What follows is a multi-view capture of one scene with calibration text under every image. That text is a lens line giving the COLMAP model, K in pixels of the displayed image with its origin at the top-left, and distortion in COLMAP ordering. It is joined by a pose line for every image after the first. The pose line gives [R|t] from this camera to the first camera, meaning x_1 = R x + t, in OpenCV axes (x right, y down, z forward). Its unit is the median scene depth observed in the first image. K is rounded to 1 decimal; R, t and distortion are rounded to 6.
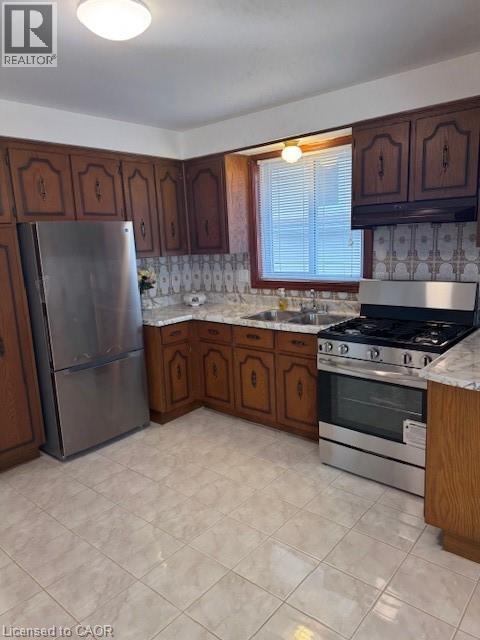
lens RADIAL K [[449.1, 0, 239.8], [0, 449.1, 321.7], [0, 0, 1]] dist [0.022971, -0.012313]
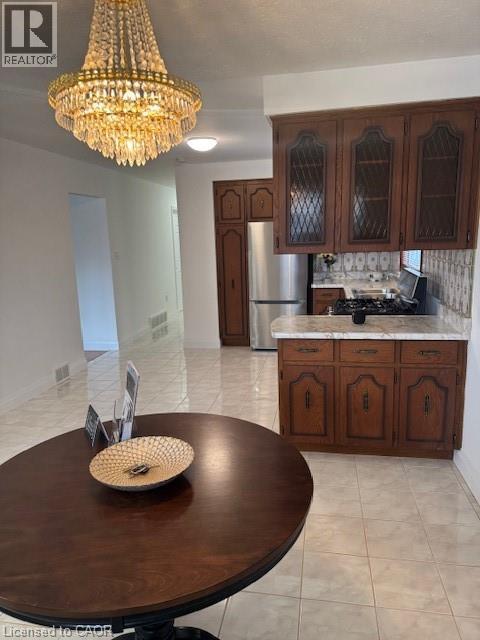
lens RADIAL K [[449.1, 0, 239.9], [0, 449.1, 320.1], [0, 0, 1]] dist [0.022971, -0.012313]
pose [[0.506797, 0.195626, -0.839576, 0.850750], [-0.155133, 0.978708, 0.134401, -0.041037], [0.847992, 0.062132, 0.526354, -0.027409]]
